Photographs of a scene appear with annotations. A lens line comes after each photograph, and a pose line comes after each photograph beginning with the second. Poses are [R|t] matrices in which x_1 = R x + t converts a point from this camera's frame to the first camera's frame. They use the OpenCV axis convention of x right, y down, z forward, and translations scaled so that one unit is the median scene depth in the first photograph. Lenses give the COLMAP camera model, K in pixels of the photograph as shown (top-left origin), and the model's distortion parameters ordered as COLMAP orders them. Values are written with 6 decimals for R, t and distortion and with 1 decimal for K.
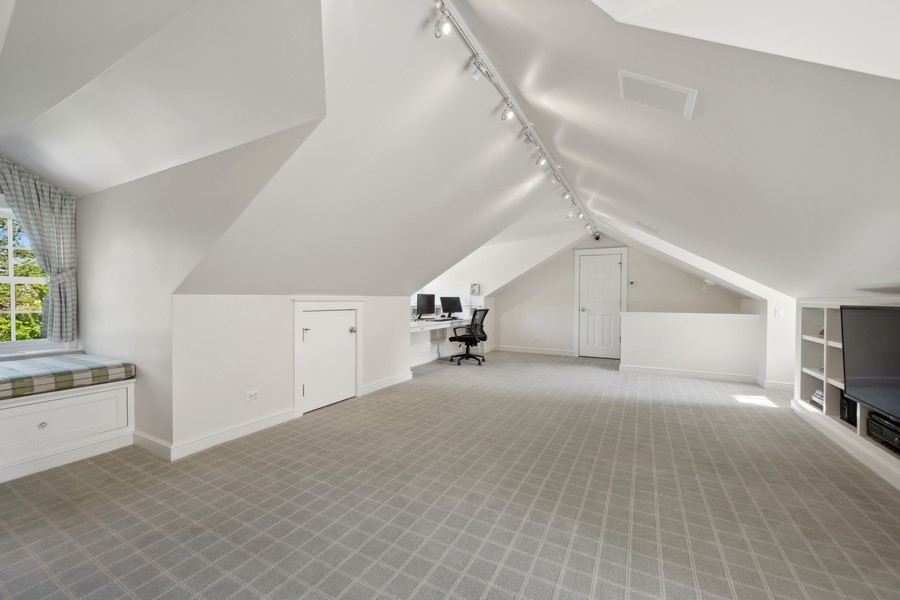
lens RADIAL K [[360.1, 0, 450.0], [0, 360.1, 300.0], [0, 0, 1]] dist [0.000420, -0.000020]
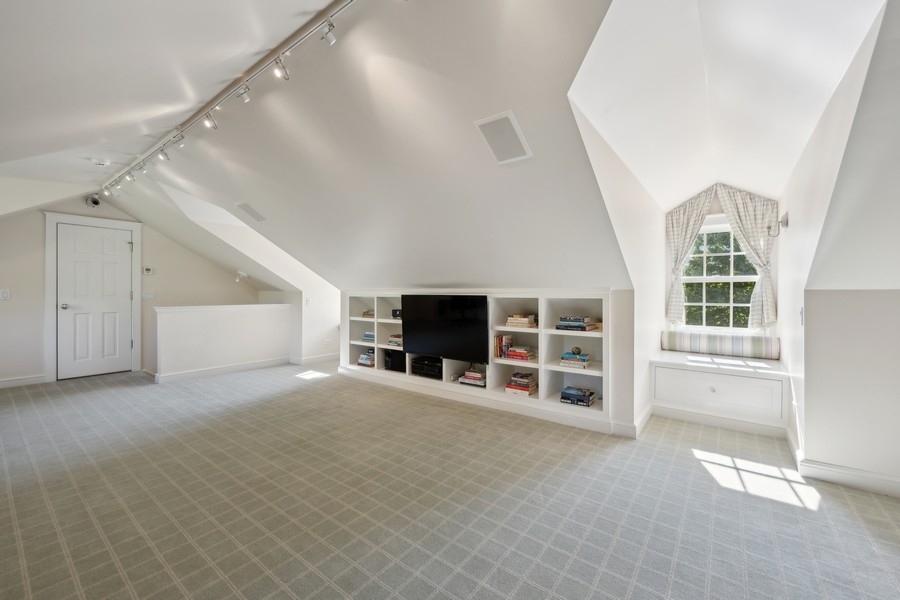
lens RADIAL K [[368.1, 0, 451.4], [0, 368.1, 293.0], [0, 0, 1]] dist [0.000817, 0.000087]
pose [[0.158599, -0.005803, 0.987326, -0.323210], [0.002251, 0.999982, 0.005516, -0.000666], [-0.987341, 0.001348, 0.158609, 0.383423]]
